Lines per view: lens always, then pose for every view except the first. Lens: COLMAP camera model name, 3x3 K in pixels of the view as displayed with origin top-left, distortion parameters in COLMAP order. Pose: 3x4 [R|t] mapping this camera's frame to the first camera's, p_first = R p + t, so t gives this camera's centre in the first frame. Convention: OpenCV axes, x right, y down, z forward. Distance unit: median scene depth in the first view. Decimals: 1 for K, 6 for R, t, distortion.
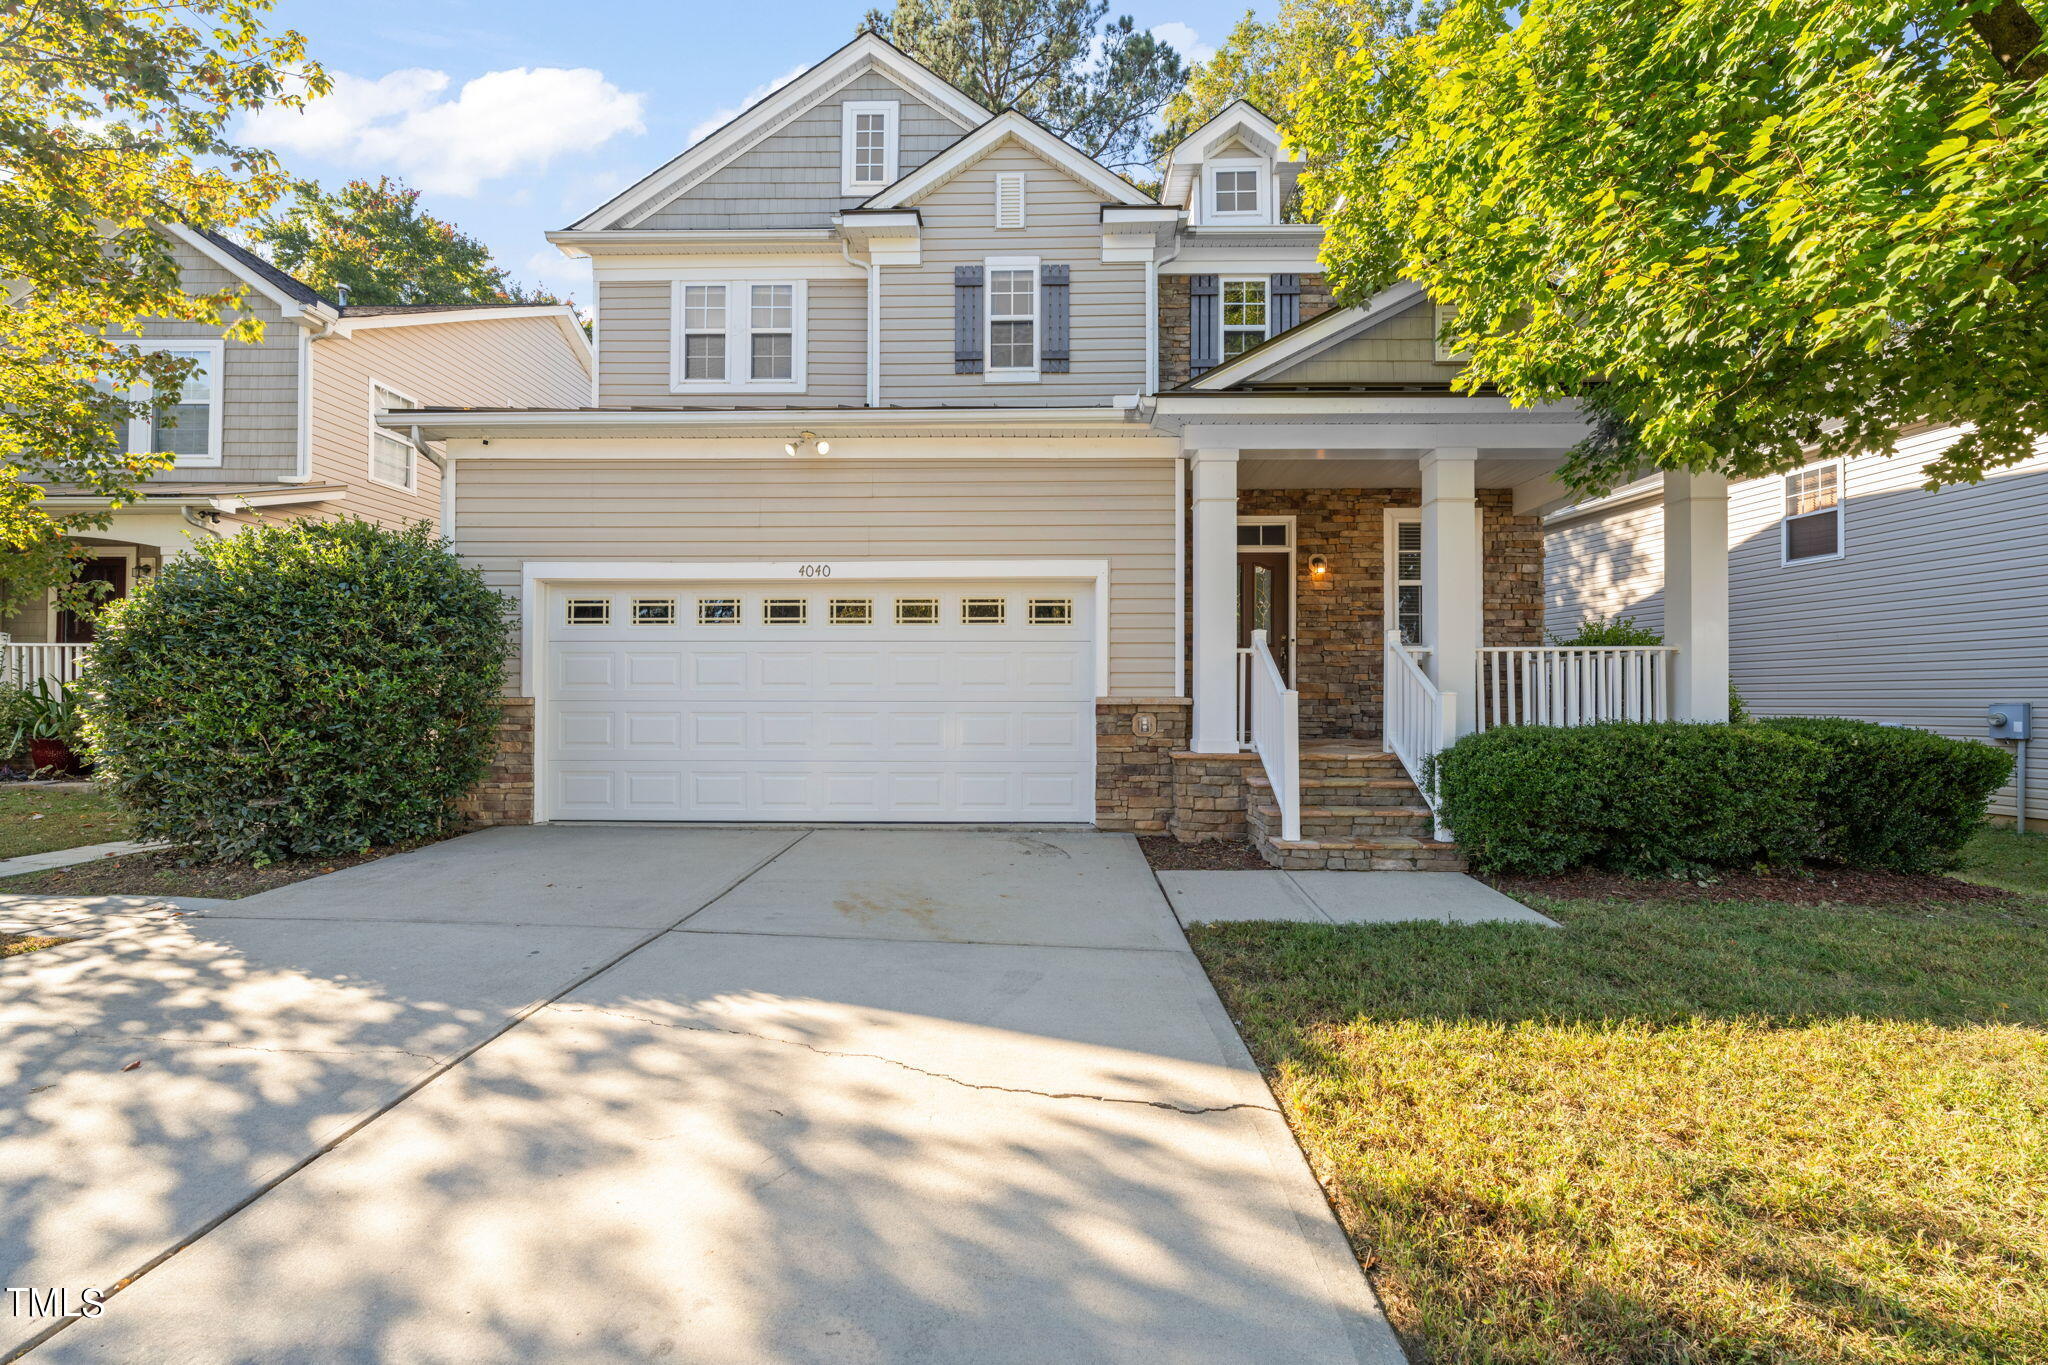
lens RADIAL K [[842.3, 0, 1025.0], [0, 842.3, 679.9], [0, 0, 1]] dist [-0.000250, 0.000063]
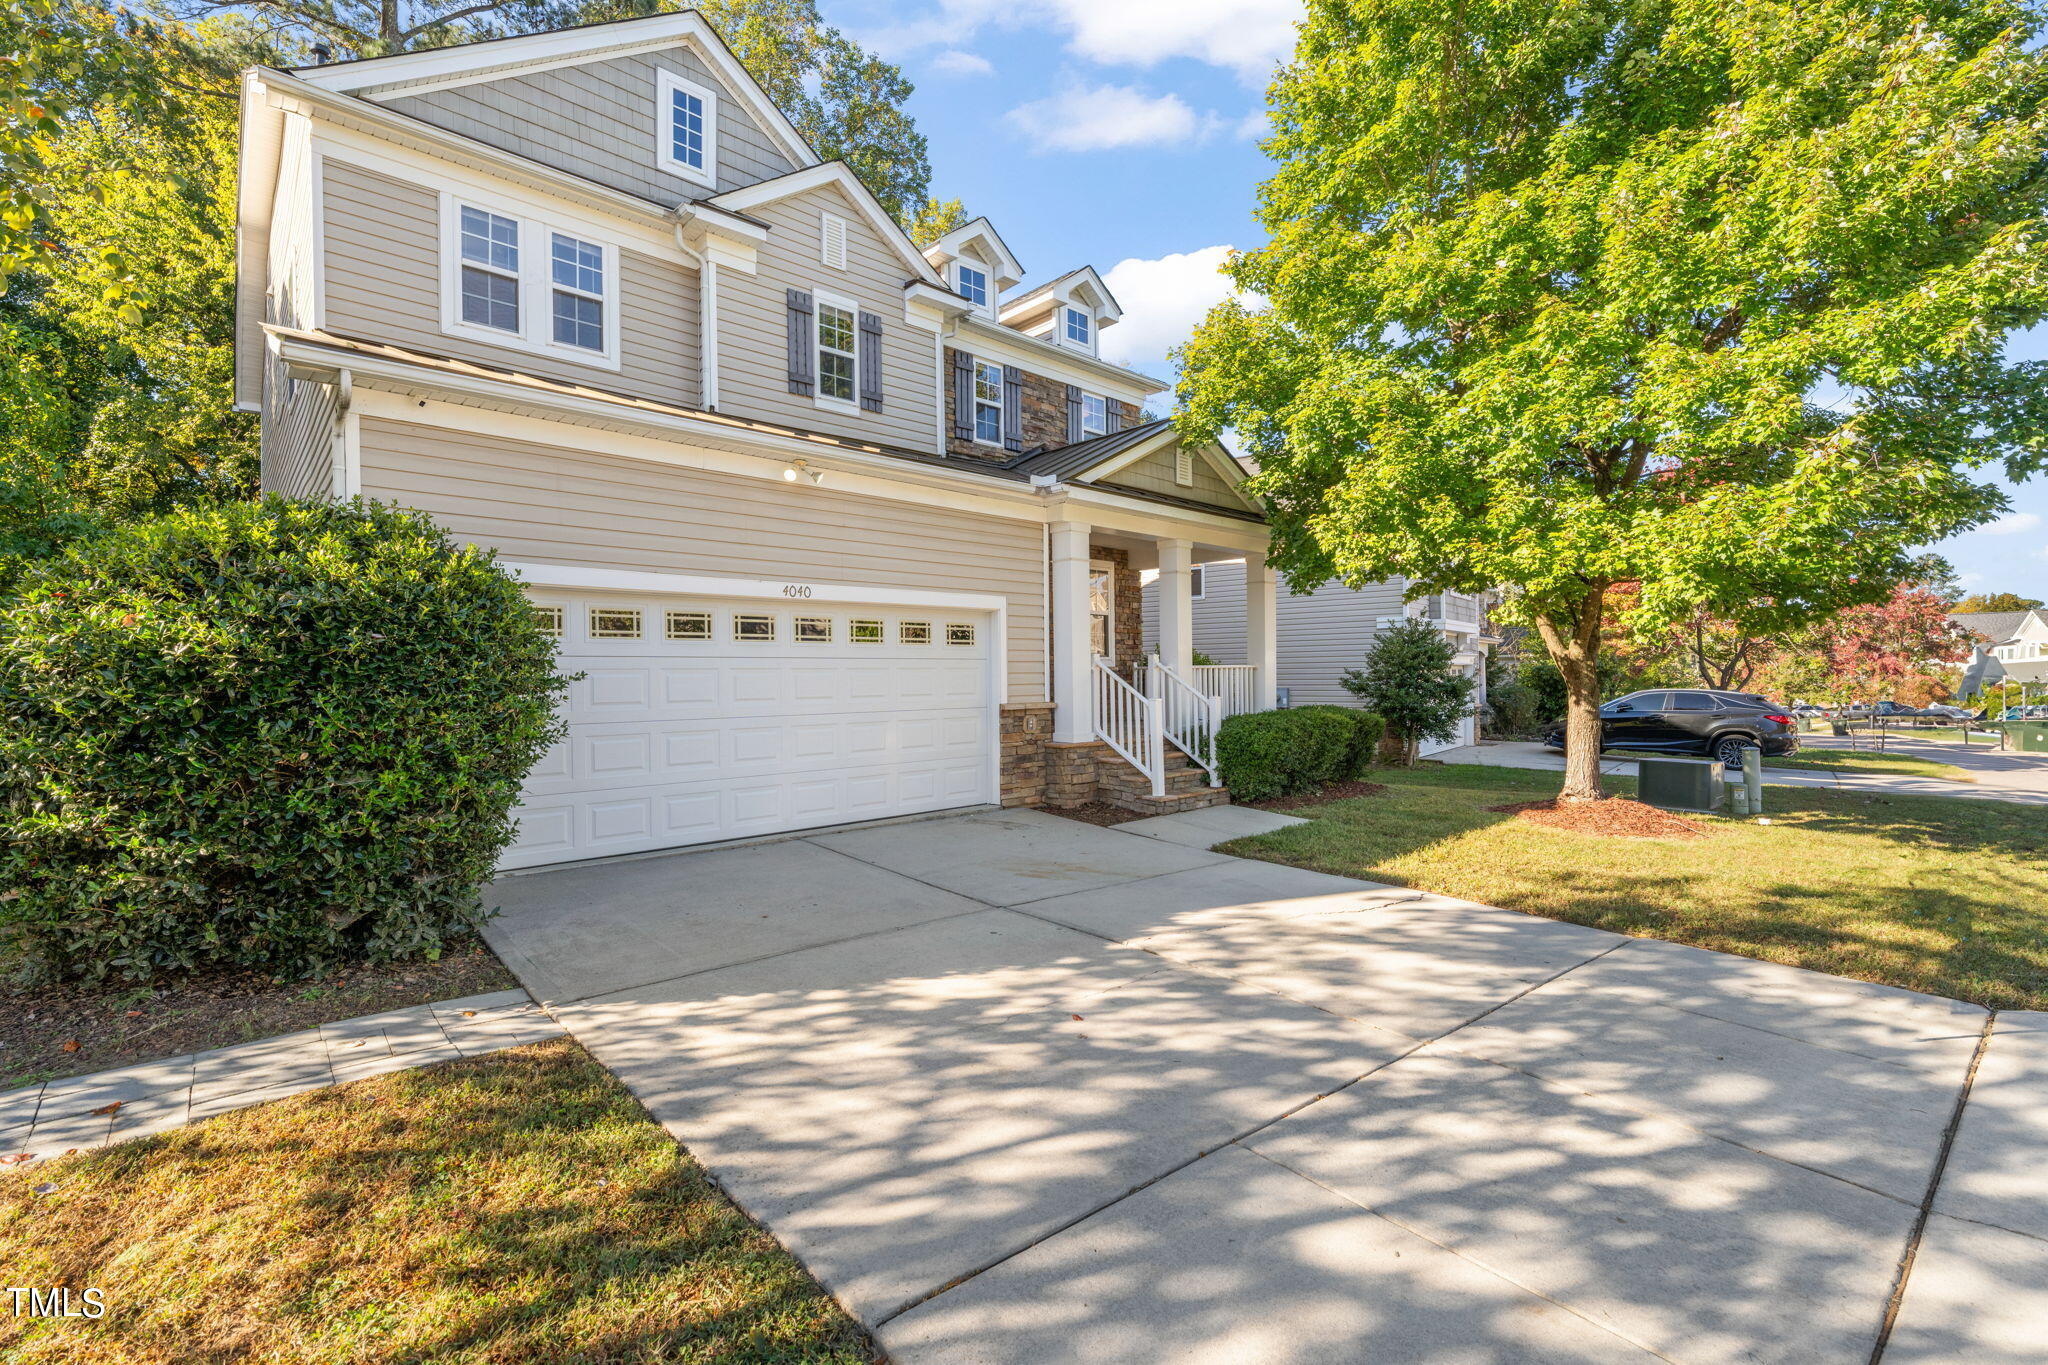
lens RADIAL K [[874.2, 0, 1019.0], [0, 874.2, 666.8], [0, 0, 1]] dist [0.000659, -0.000019]
pose [[0.724477, -0.002266, 0.689295, -0.777967], [-0.005997, 0.999936, 0.009590, -0.046682], [-0.689272, -0.011081, 0.724418, 0.024191]]
